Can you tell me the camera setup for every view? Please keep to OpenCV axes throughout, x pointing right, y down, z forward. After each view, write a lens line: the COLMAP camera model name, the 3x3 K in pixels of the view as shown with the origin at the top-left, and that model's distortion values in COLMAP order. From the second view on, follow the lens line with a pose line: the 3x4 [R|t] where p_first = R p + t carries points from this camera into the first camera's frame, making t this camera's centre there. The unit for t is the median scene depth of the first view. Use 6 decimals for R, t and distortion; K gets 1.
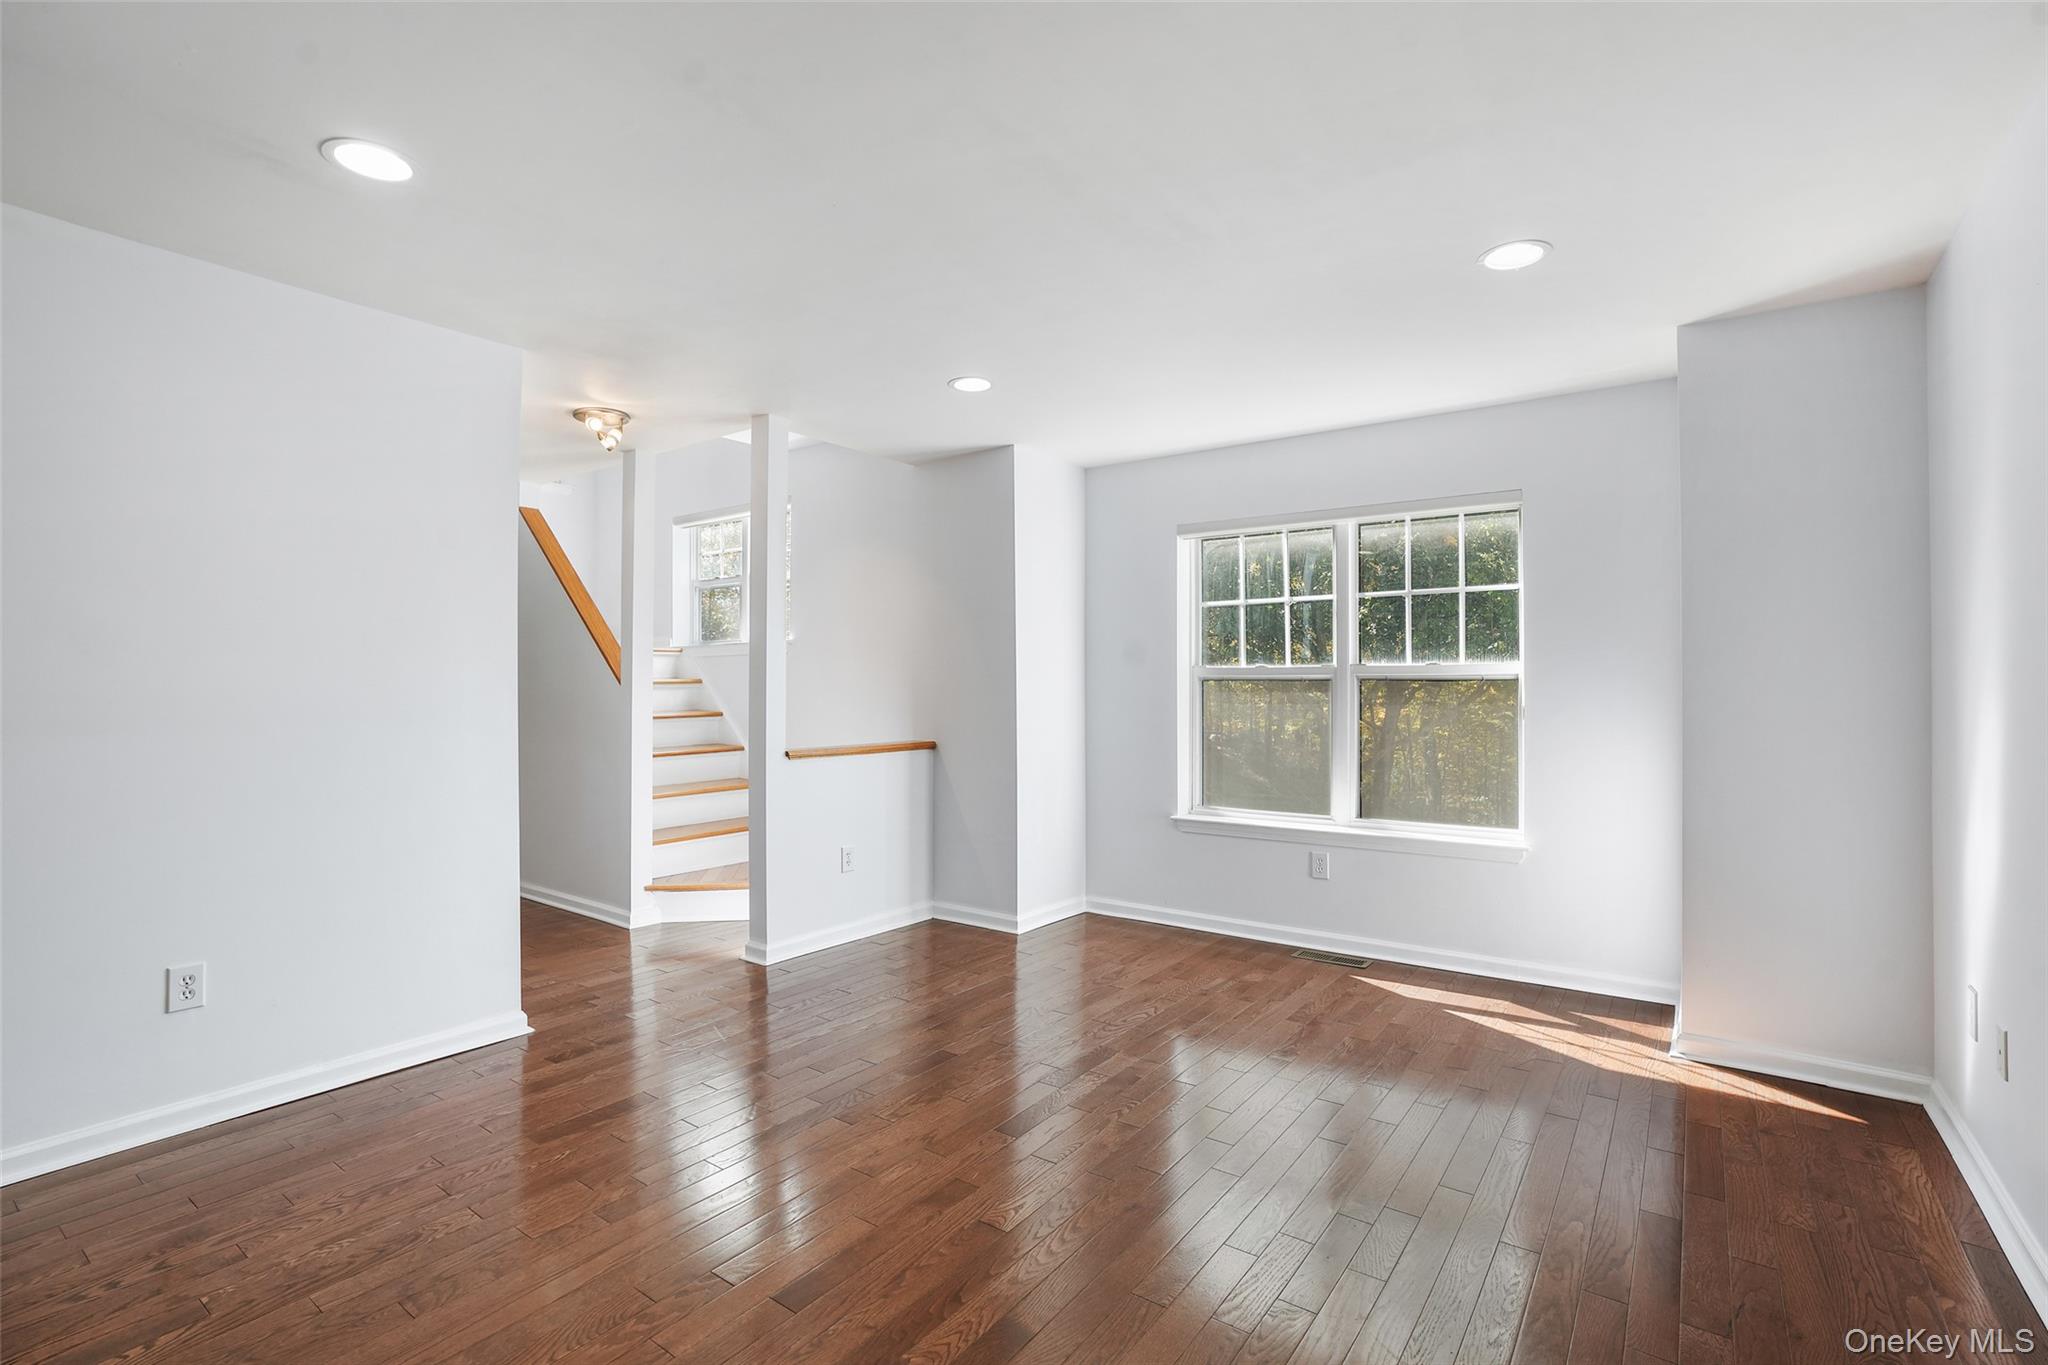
lens RADIAL K [[973.9, 0, 1058.0], [0, 973.9, 684.1], [0, 0, 1]] dist [-0.044900, -0.000005]
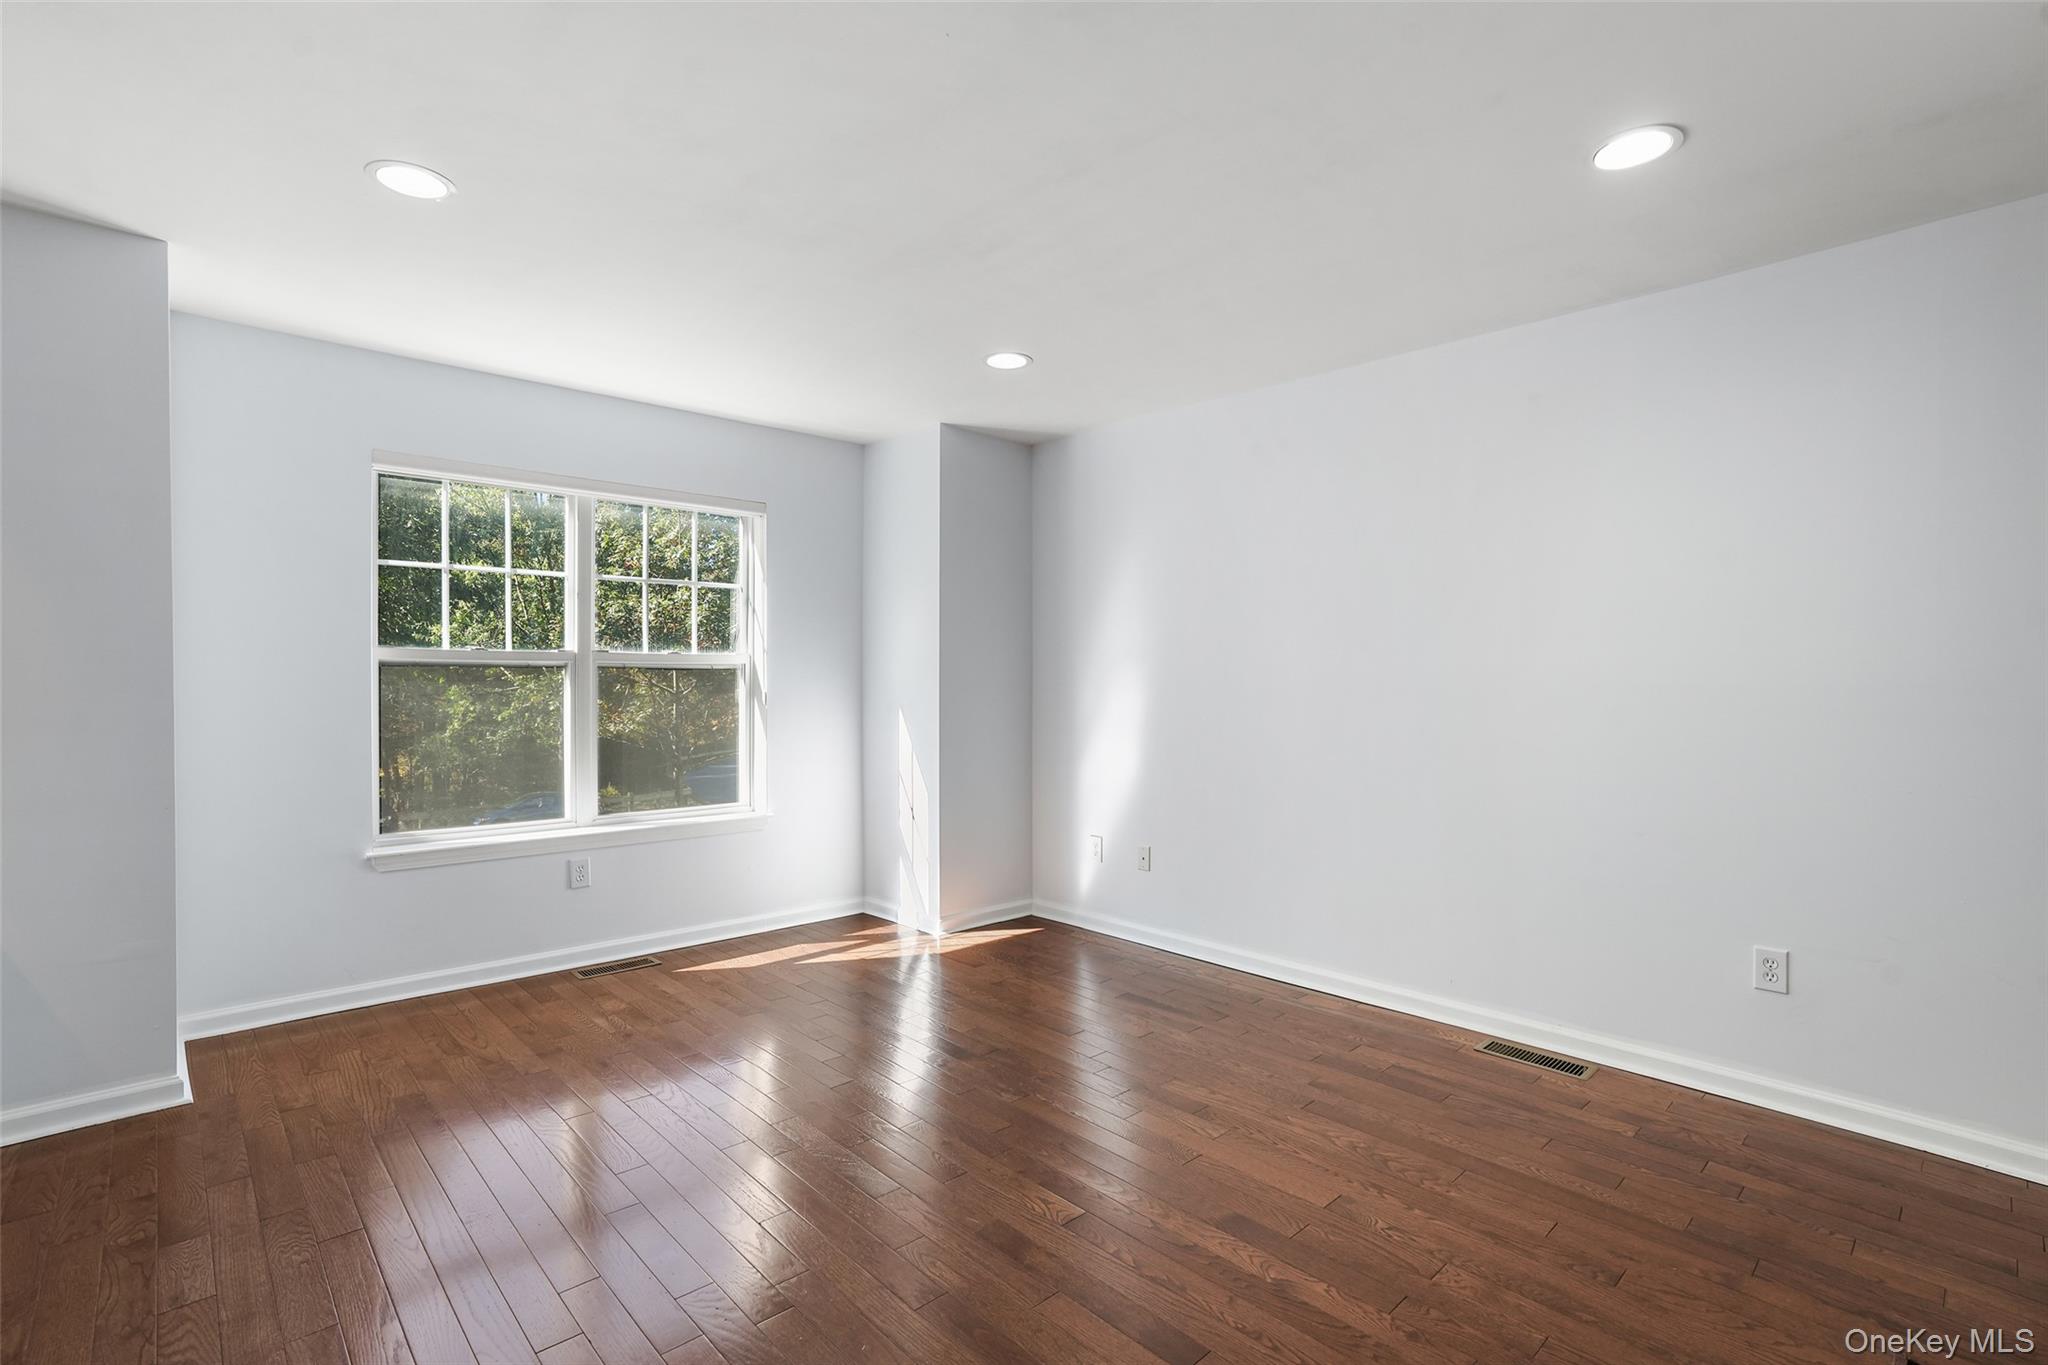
lens RADIAL K [[973.9, 0, 1058.0], [0, 973.9, 684.1], [0, 0, 1]] dist [-0.044900, -0.000005]
pose [[0.151159, -0.005318, 0.988495, -0.551959], [-0.008984, 0.999937, 0.006753, 0.001406], [-0.988469, -0.009901, 0.151101, 0.435043]]
